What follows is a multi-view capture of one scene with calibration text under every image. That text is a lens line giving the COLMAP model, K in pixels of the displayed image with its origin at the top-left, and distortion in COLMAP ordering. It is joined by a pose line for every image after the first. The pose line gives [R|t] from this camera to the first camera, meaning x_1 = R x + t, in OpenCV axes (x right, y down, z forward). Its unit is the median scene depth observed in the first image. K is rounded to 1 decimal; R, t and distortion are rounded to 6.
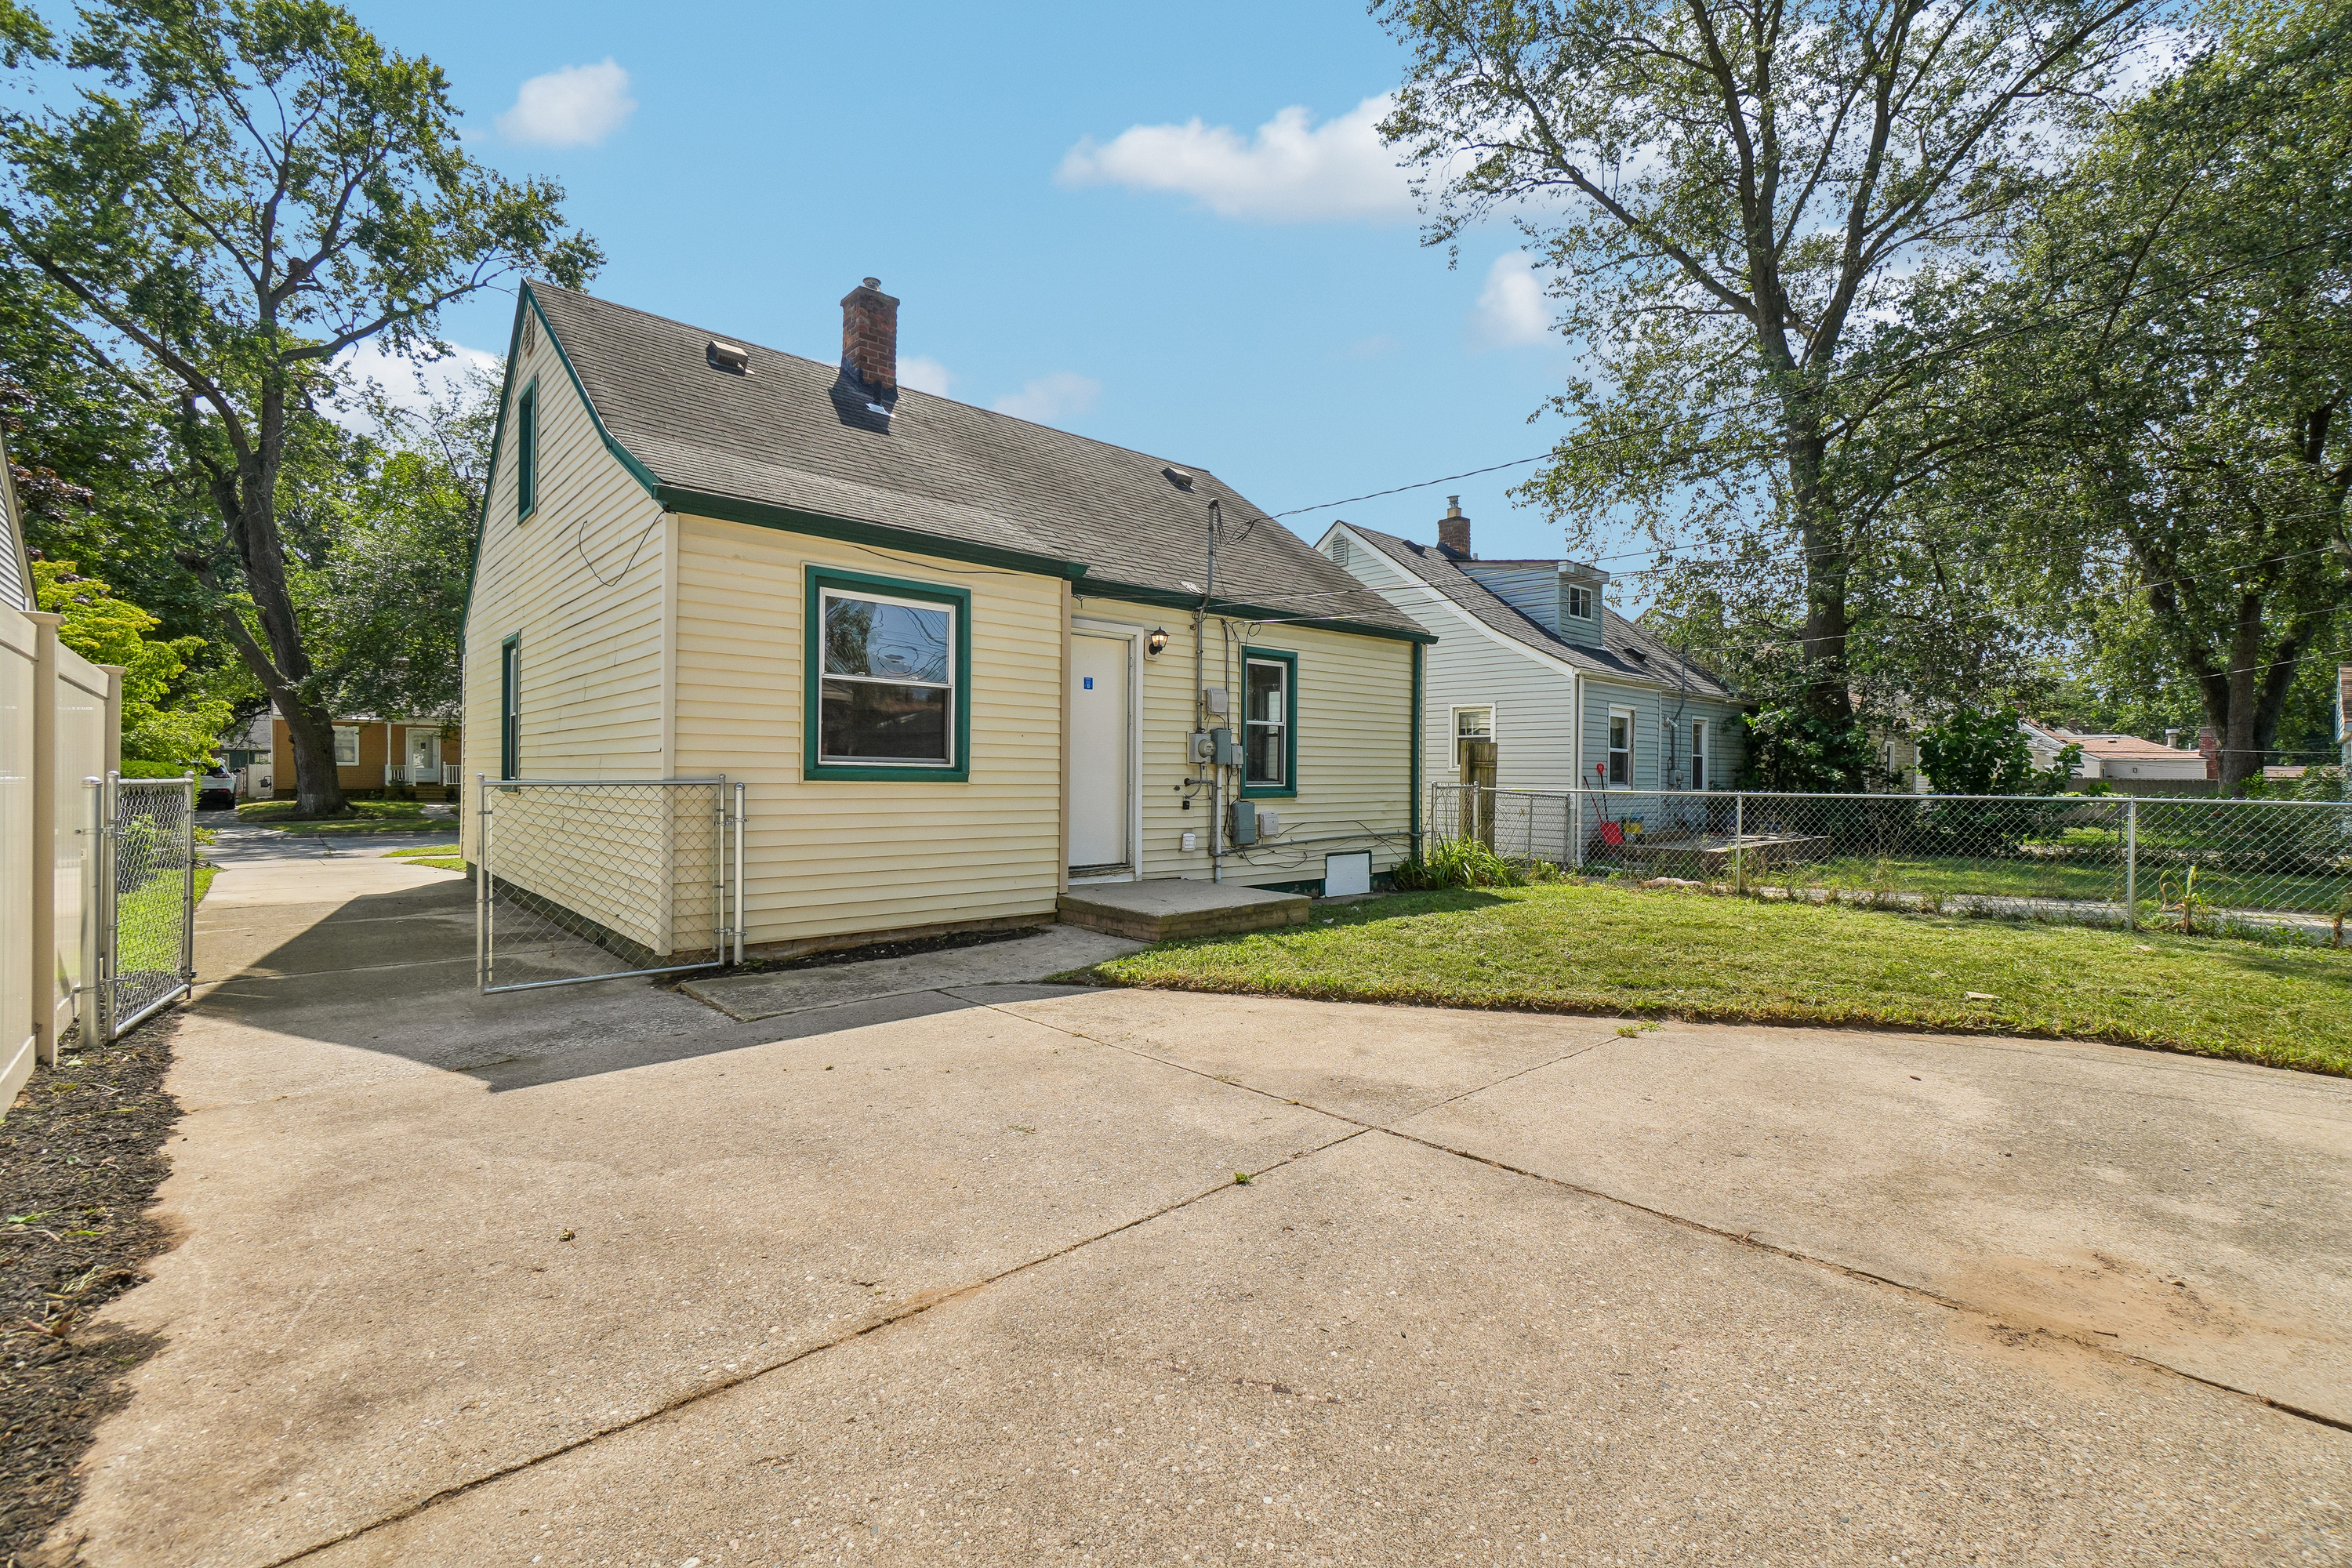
lens RADIAL K [[1019.3, 0, 1184.4], [0, 1019.3, 780.4], [0, 0, 1]] dist [0.001088, 0.000236]
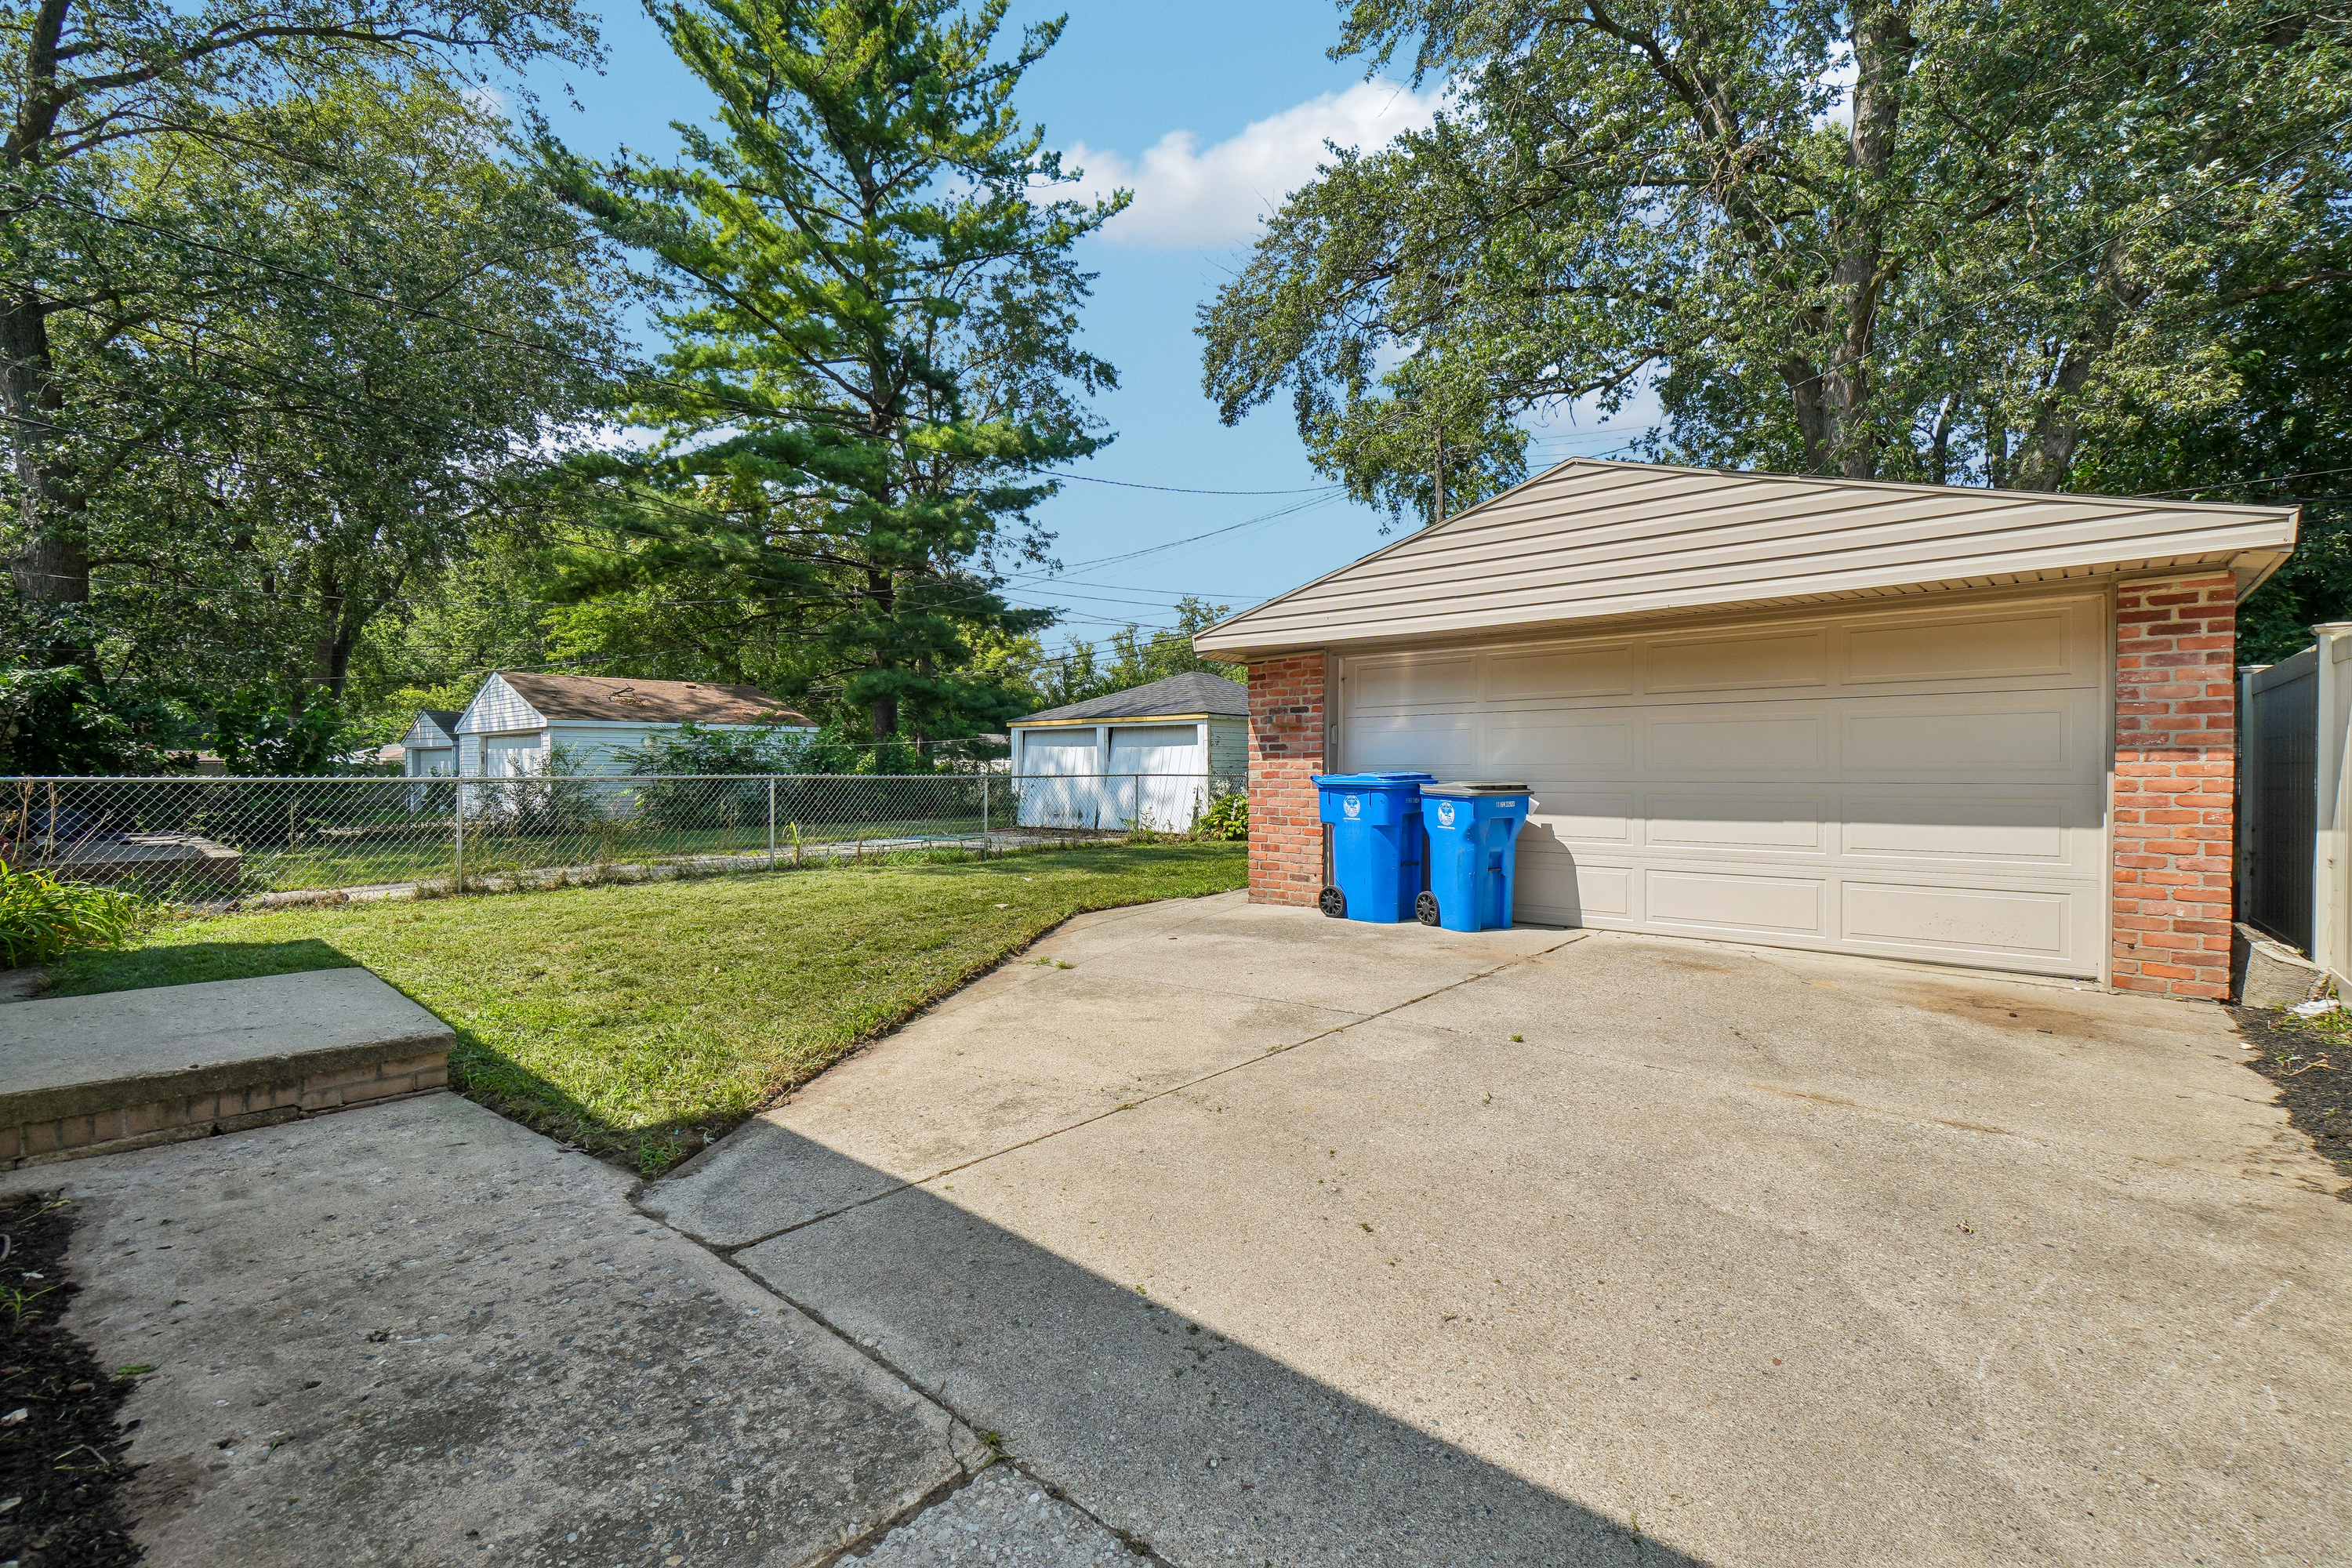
lens RADIAL K [[1019.3, 0, 1183.8], [0, 1019.3, 775.3], [0, 0, 1]] dist [0.001088, 0.000236]
pose [[-0.116809, -0.013543, 0.993062, -1.113718], [0.003355, 0.999896, 0.014031, 0.001208], [-0.993149, 0.004971, -0.116751, 1.395162]]
